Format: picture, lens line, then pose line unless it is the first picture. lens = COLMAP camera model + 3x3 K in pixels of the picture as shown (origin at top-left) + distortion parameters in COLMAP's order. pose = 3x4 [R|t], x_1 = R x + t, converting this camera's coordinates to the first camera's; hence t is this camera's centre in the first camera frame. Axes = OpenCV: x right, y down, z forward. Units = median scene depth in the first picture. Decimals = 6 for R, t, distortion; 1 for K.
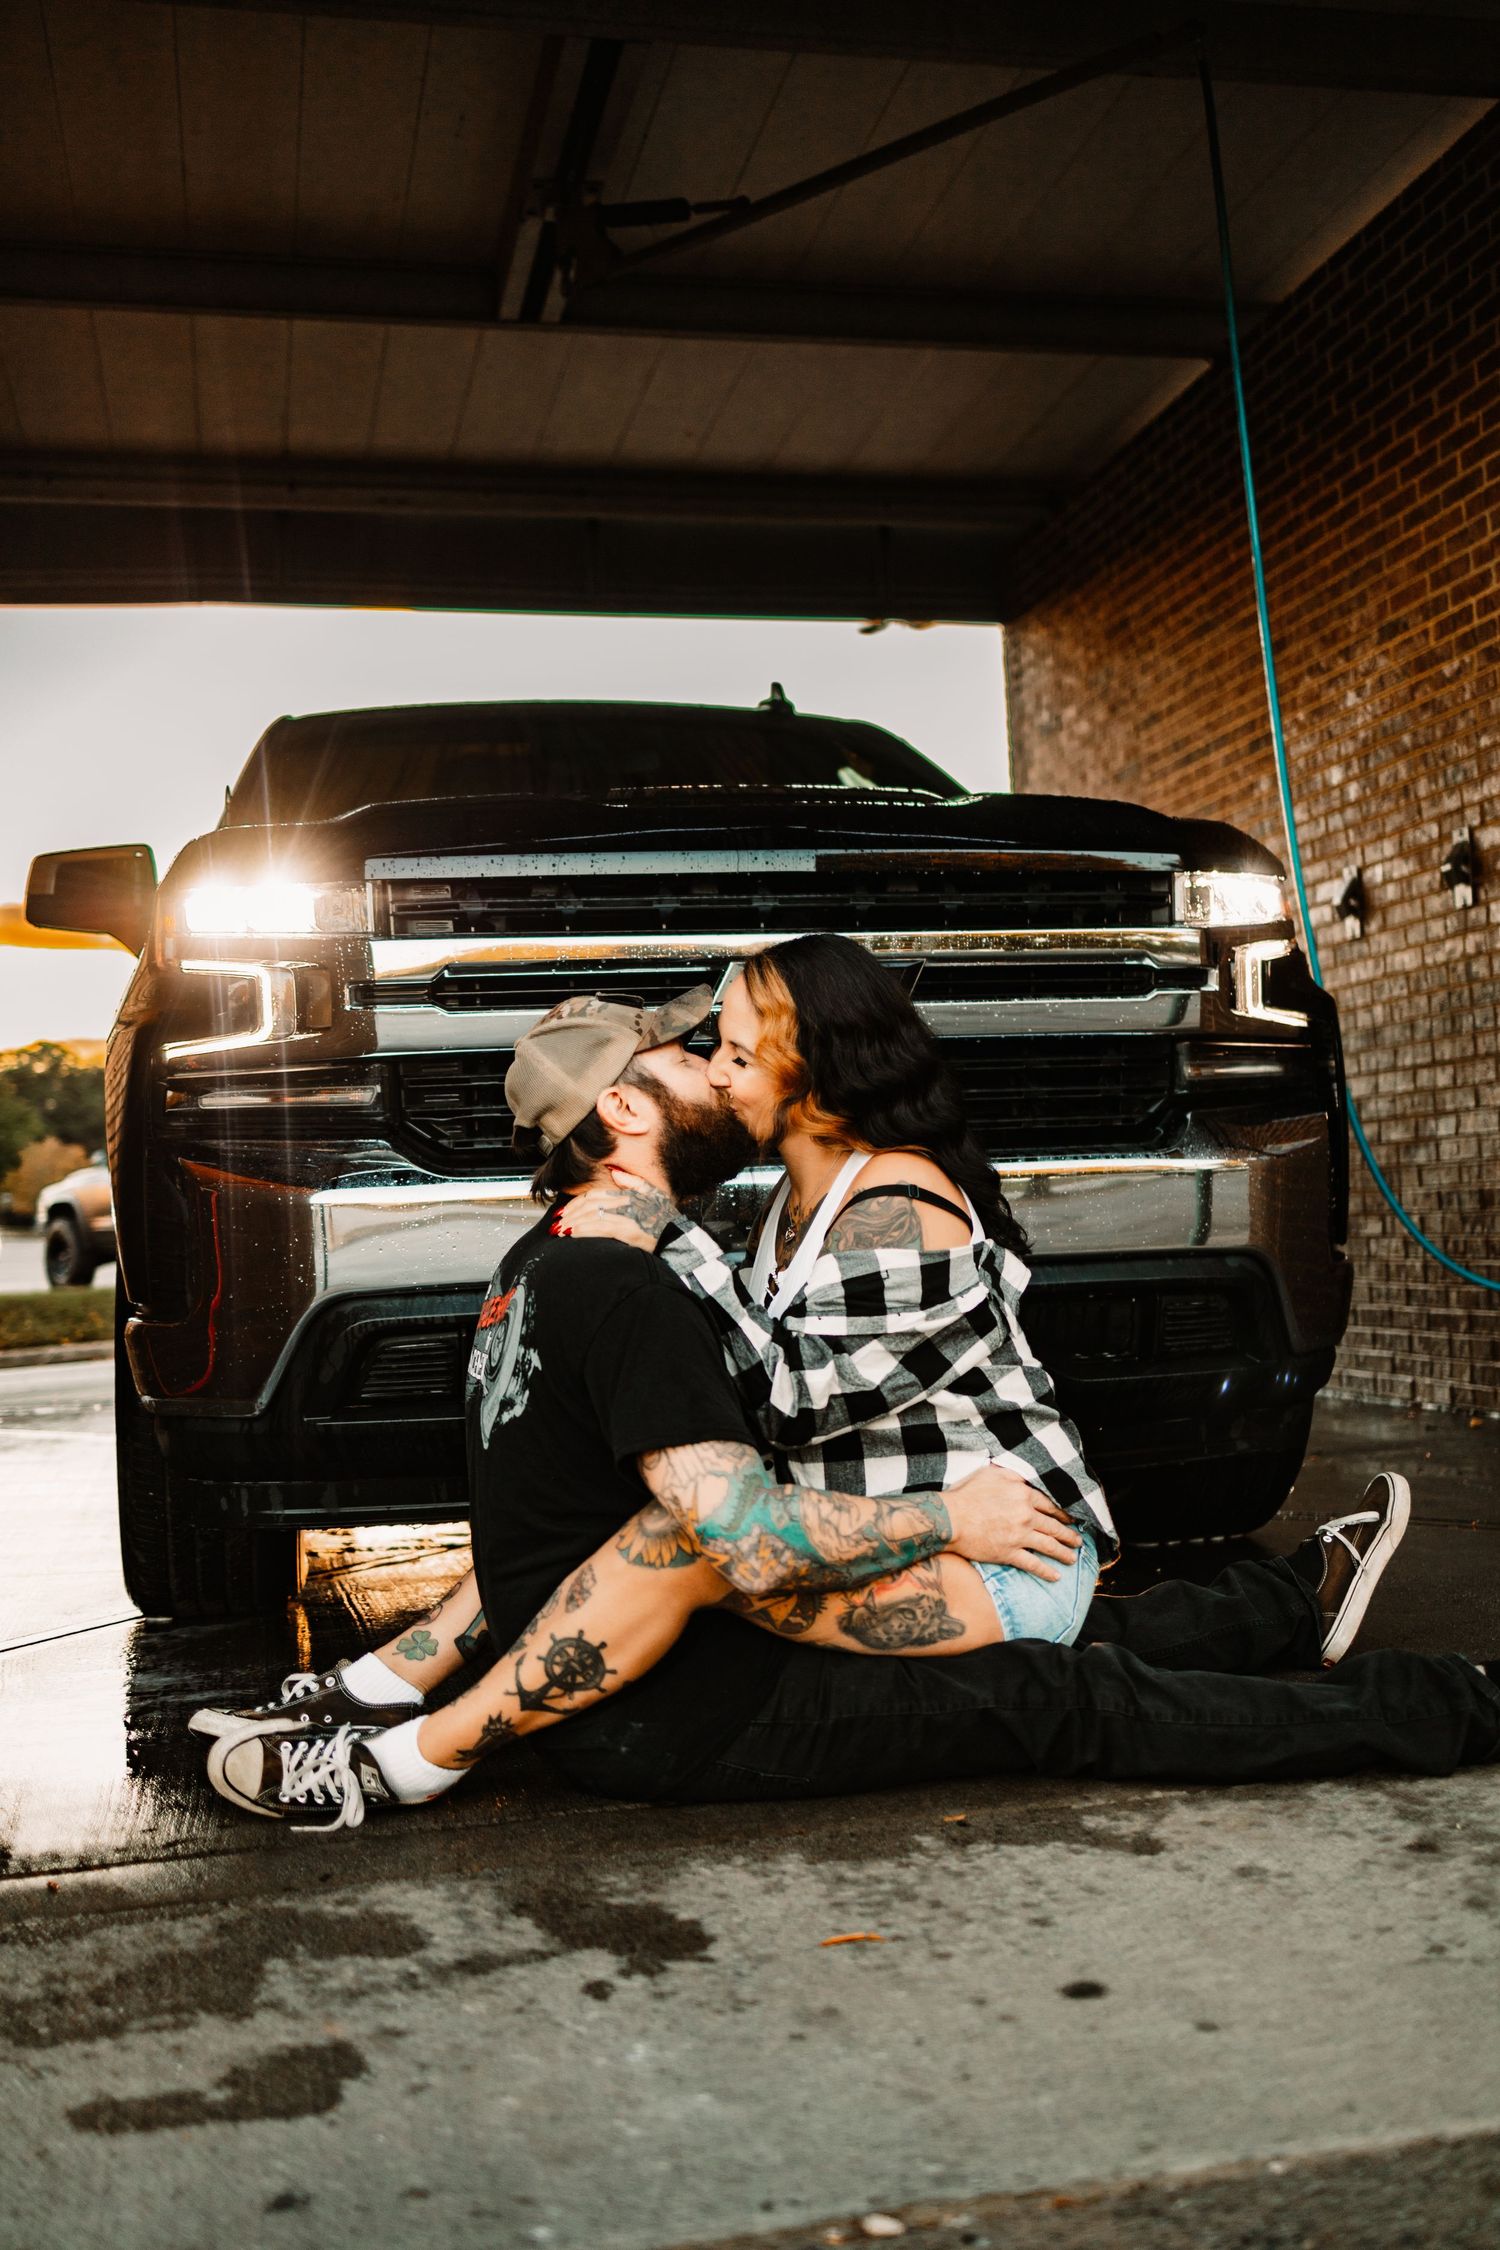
lens RADIAL K [[2245.0, 0, 755.3], [0, 2245.0, 1134.1], [0, 0, 1]] dist [0.022877, 0.003569]
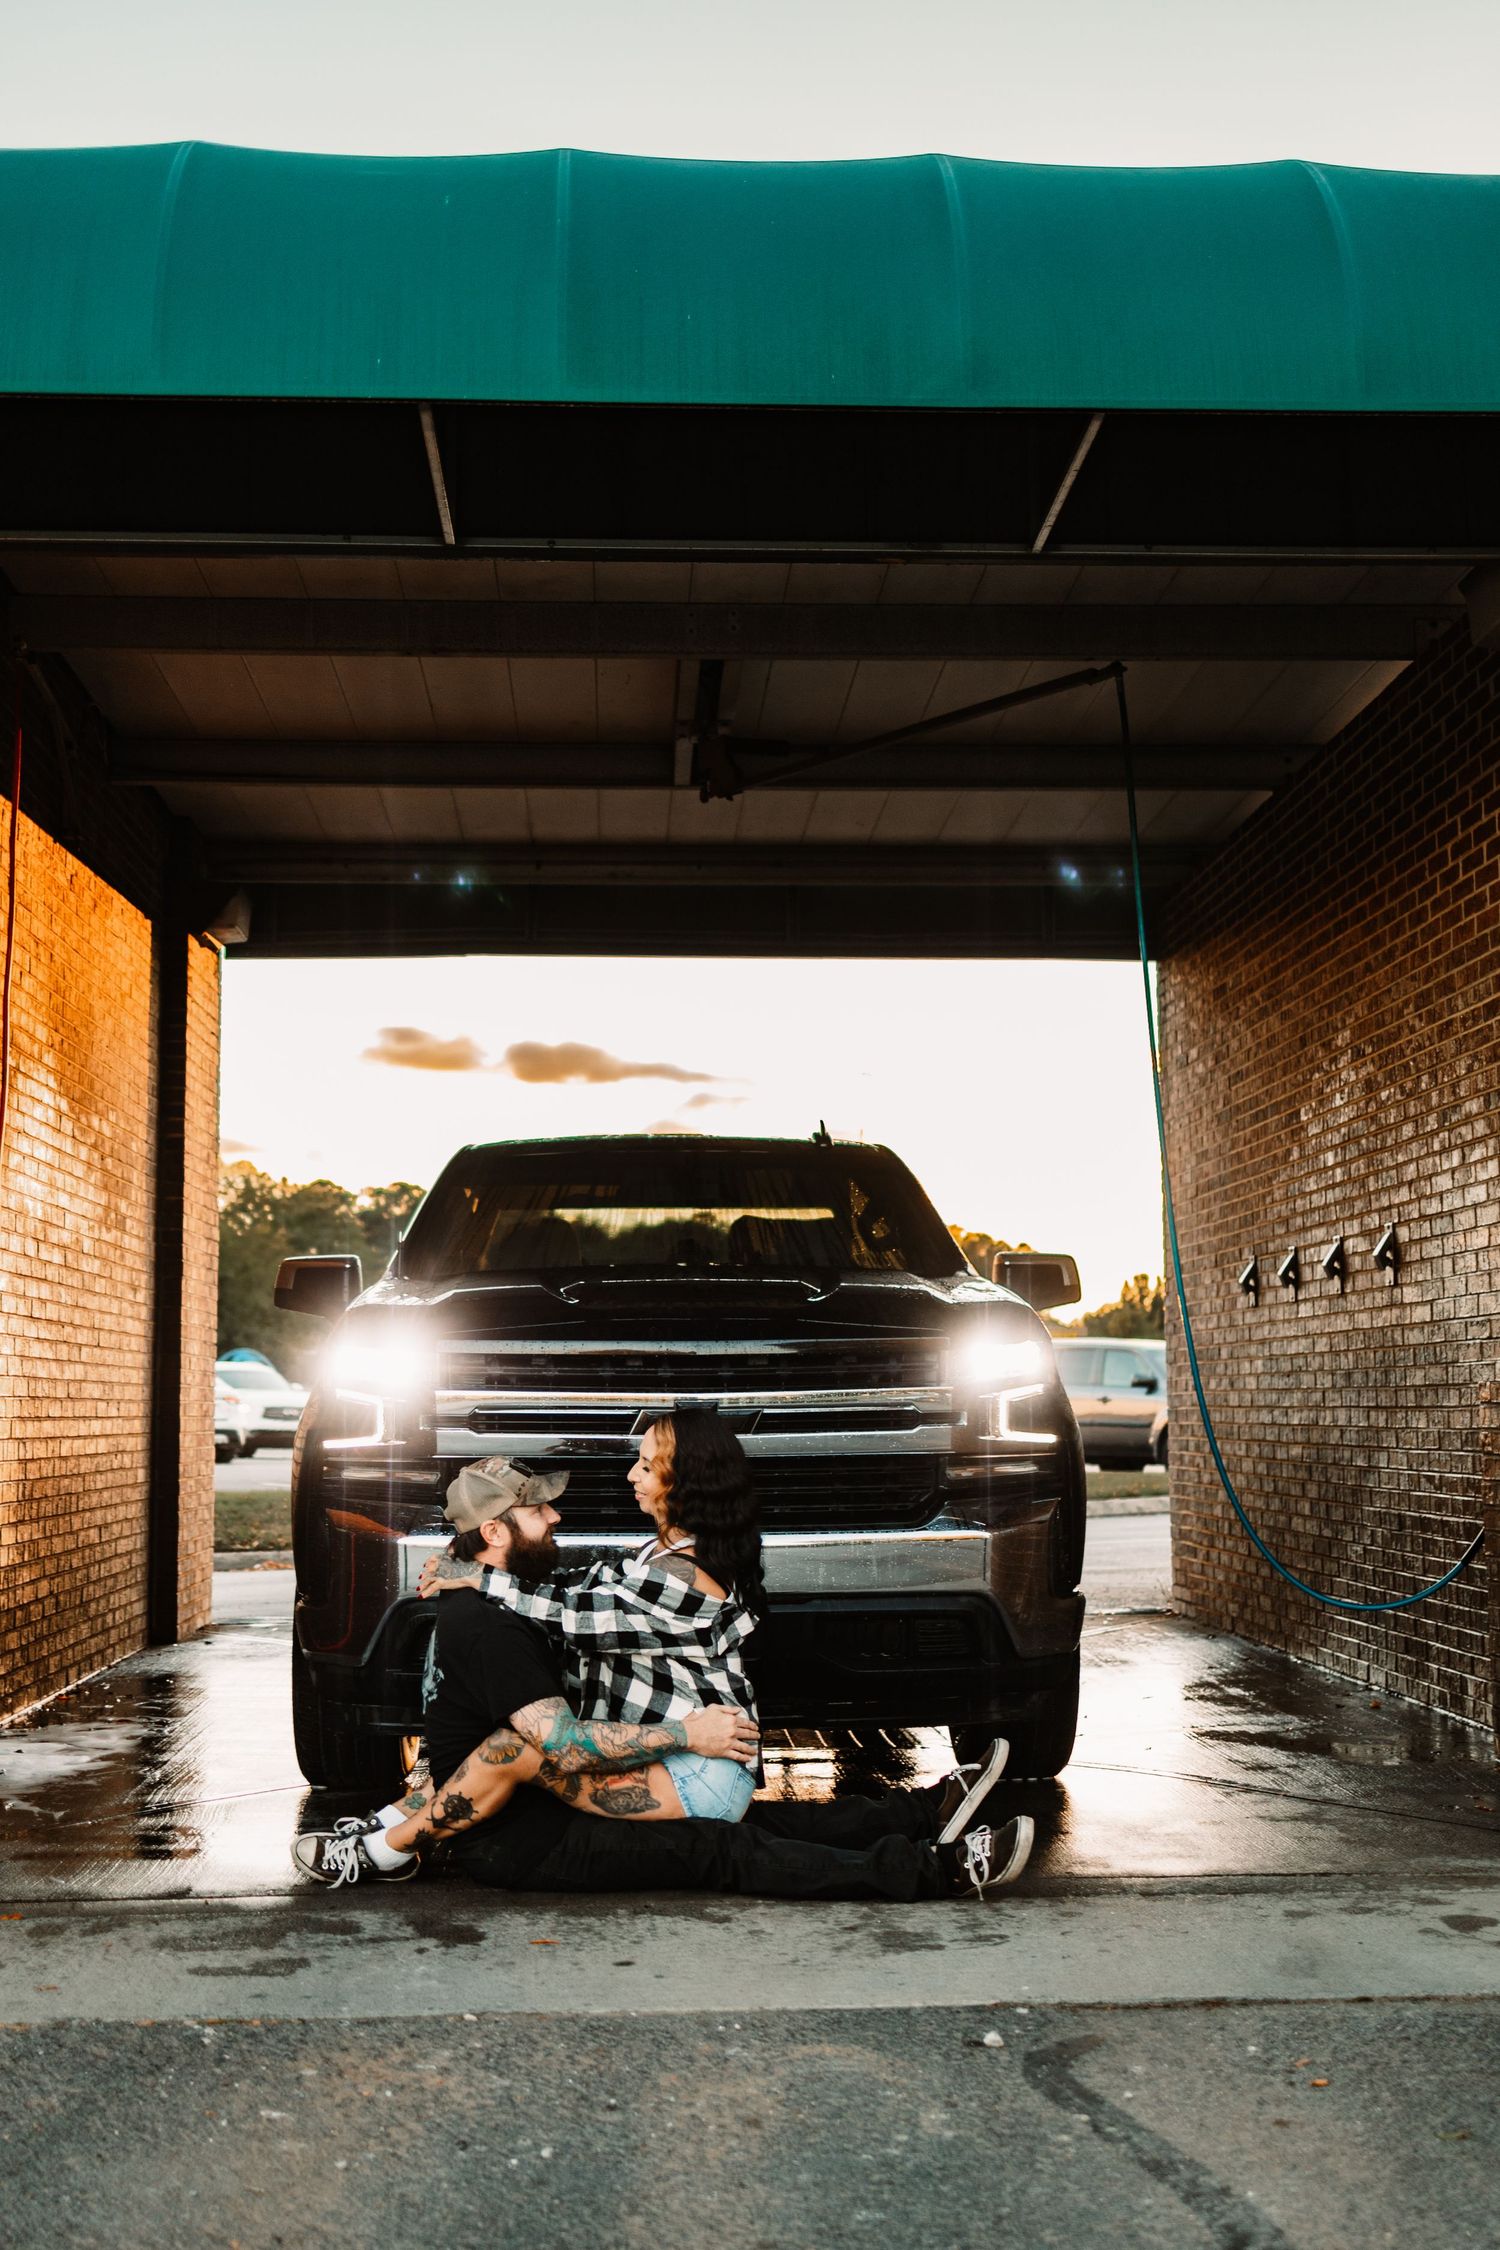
lens RADIAL K [[2540.6, 0, 739.7], [0, 2540.6, 1142.8], [0, 0, 1]] dist [0.009298, 0.002056]
pose [[0.984419, 0.019675, -0.174737, 0.199576], [-0.030213, 0.997868, -0.057858, -0.085615], [0.173226, 0.062236, 0.982914, -0.443767]]
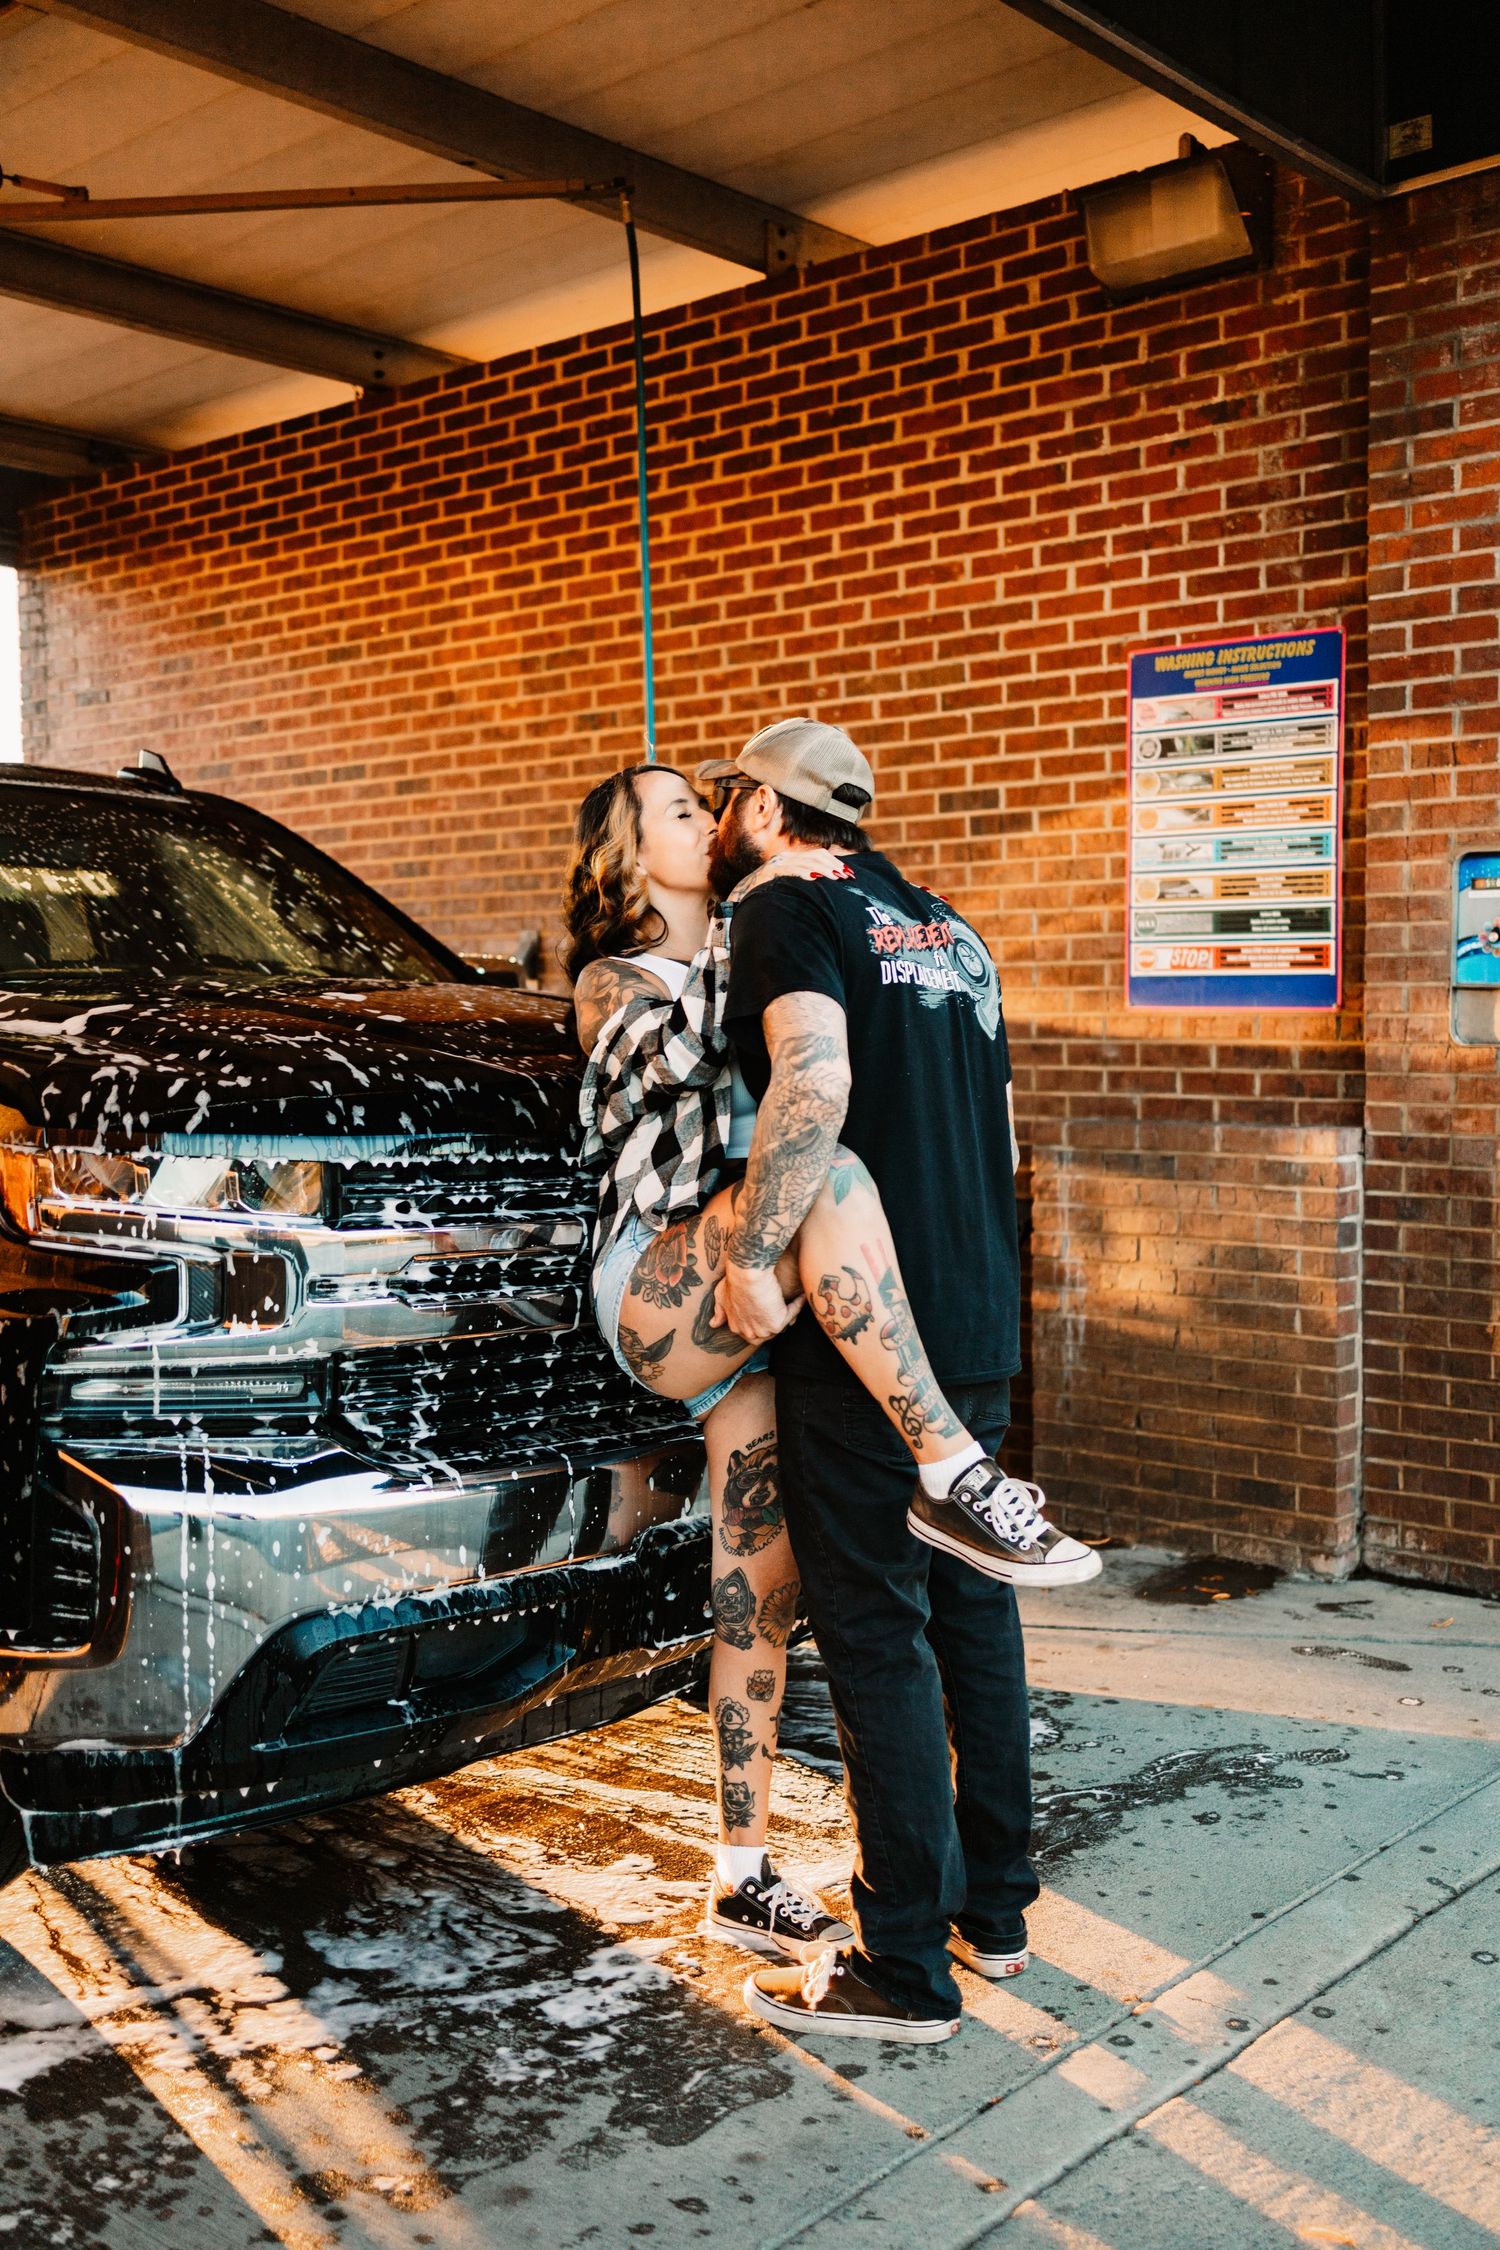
lens RADIAL K [[2222.0, 0, 764.7], [0, 2222.0, 1160.5], [0, 0, 1]] dist [-0.000268, 0.002698]
pose [[0.805358, 0.000185, 0.592789, -0.291083], [-0.051677, 0.996215, 0.069898, -0.096007], [-0.590532, -0.086927, 0.802319, 0.082381]]
